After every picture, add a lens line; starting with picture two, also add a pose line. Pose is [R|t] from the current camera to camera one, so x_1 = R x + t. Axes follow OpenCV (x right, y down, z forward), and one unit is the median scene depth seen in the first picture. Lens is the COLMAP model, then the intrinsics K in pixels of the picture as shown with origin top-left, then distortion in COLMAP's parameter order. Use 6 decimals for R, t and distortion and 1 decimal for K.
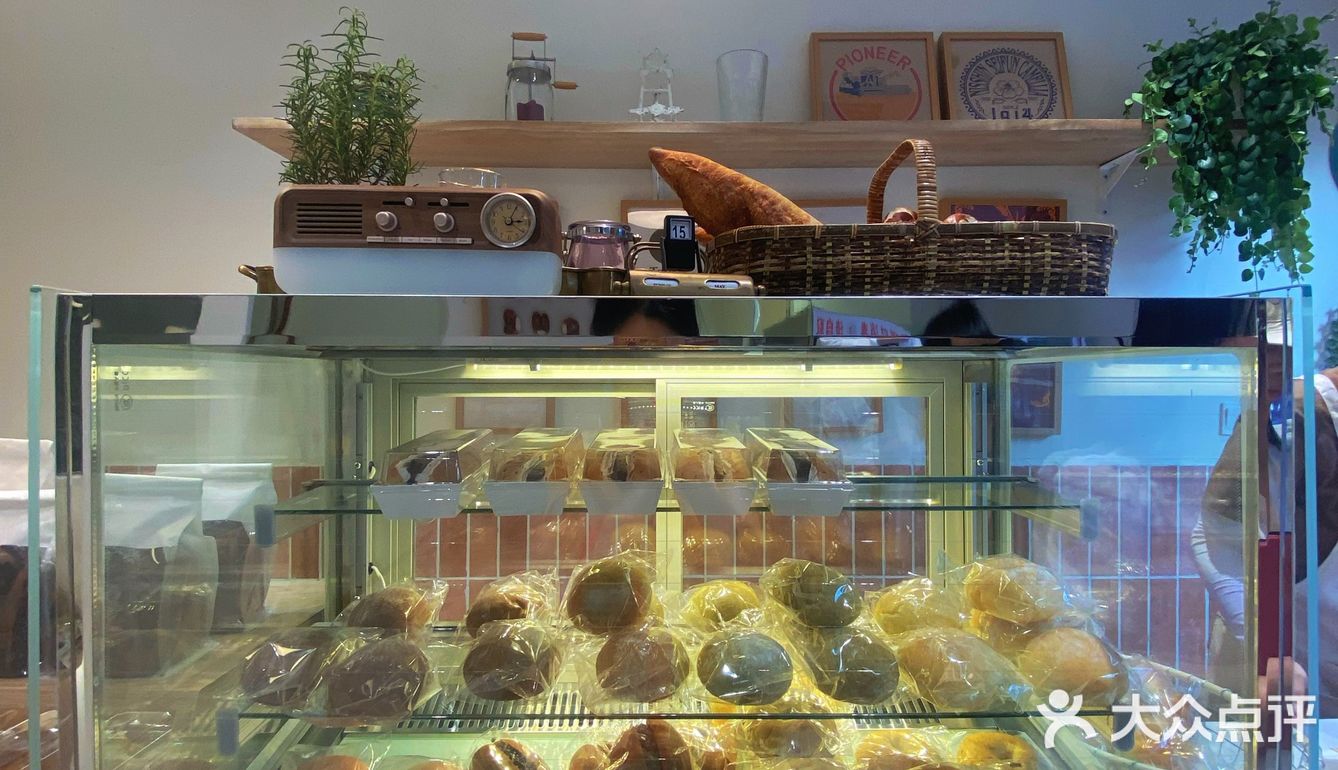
lens RADIAL K [[724.3, 0, 669.0], [0, 724.3, 385.0], [0, 0, 1]] dist [0.003239, -0.000383]
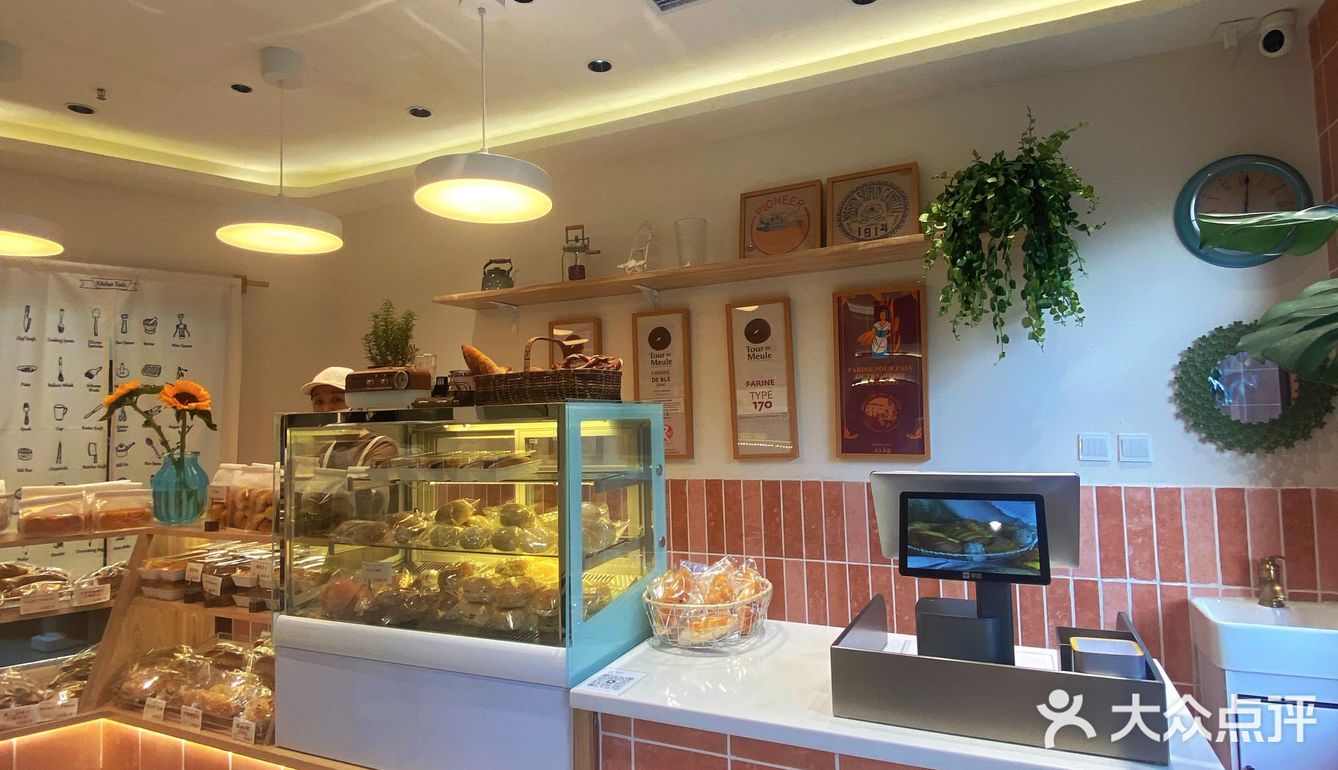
lens RADIAL K [[724.3, 0, 669.0], [0, 724.3, 385.0], [0, 0, 1]] dist [0.003239, -0.000383]
pose [[0.900051, -0.049881, -0.432921, 0.706113], [0.024977, 0.997699, -0.063028, 0.003668], [0.435069, 0.045915, 0.899226, -0.410530]]
